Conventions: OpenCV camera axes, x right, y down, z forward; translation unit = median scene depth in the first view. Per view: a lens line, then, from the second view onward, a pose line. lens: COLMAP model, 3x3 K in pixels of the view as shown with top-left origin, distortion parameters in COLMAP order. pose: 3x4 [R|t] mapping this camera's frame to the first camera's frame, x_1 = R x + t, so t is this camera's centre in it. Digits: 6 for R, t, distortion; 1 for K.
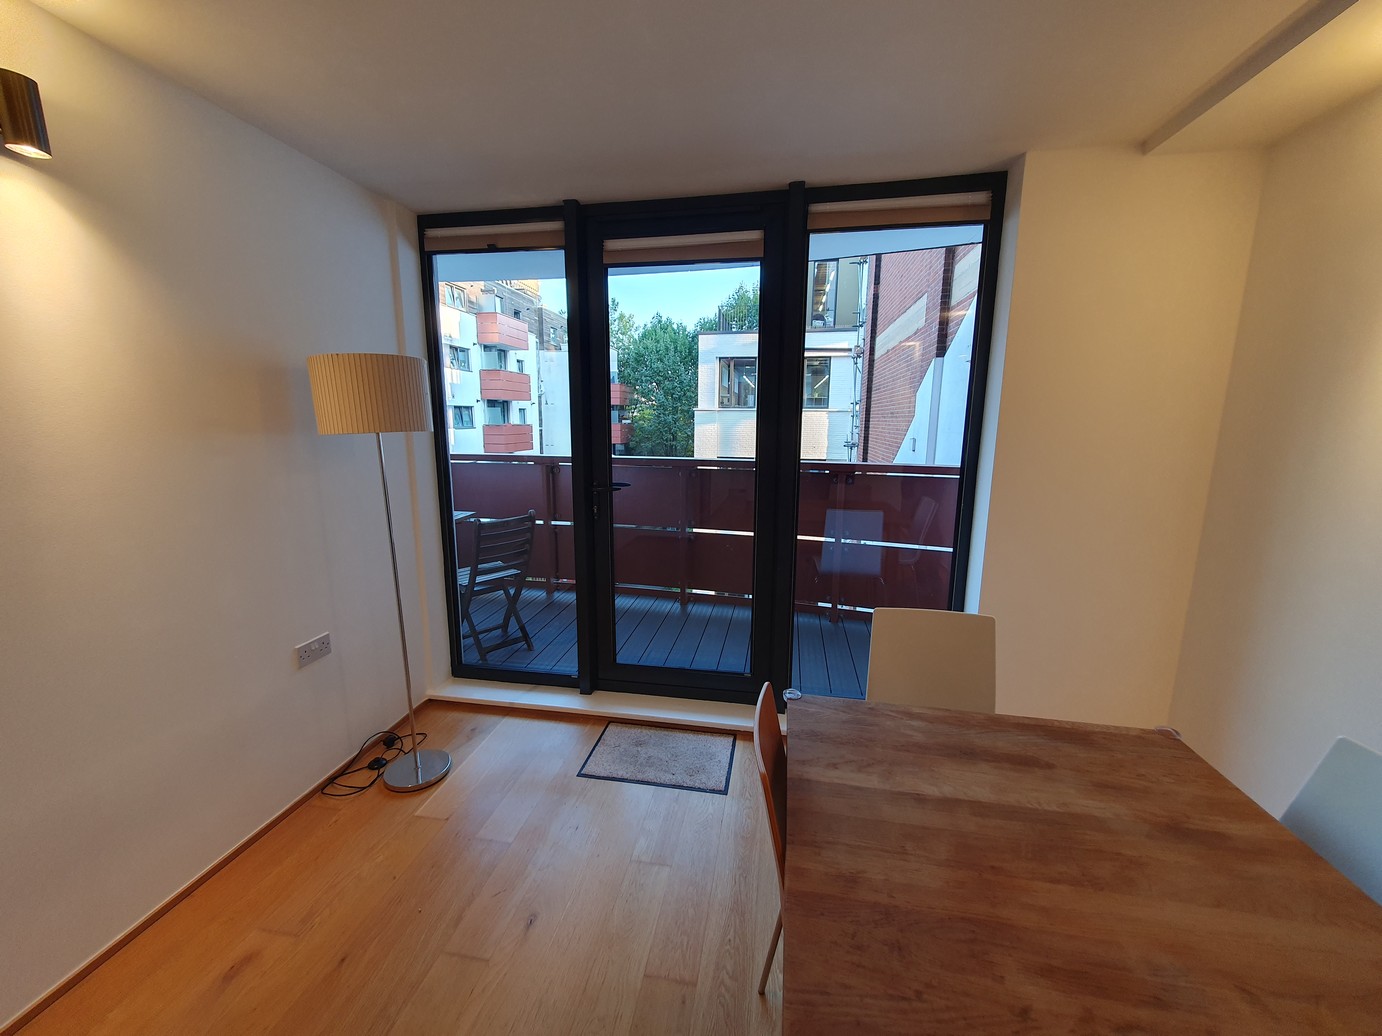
lens RADIAL K [[535.4, 0, 694.4], [0, 535.4, 509.3], [0, 0, 1]] dist [-0.001061, 0.000368]
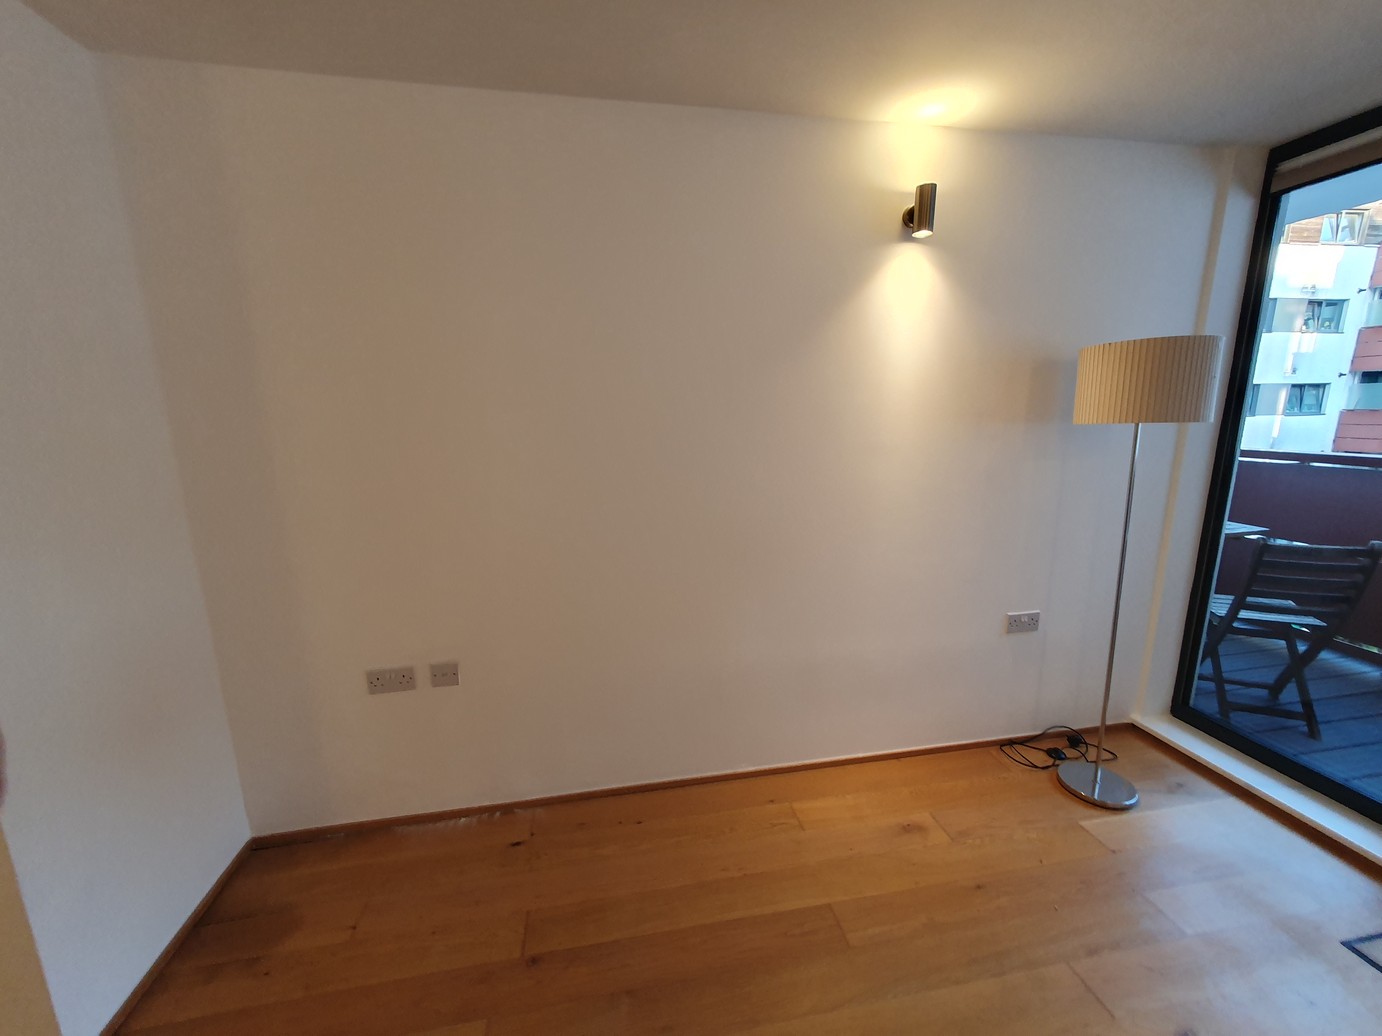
lens RADIAL K [[560.5, 0, 691.0], [0, 560.5, 518.0], [0, 0, 1]] dist [0.061186, 0.000111]
pose [[0.335704, 0.180829, -0.924448, 0.094113], [-0.152130, 0.978926, 0.136240, -0.000147], [0.929602, 0.094899, 0.356139, -0.057992]]
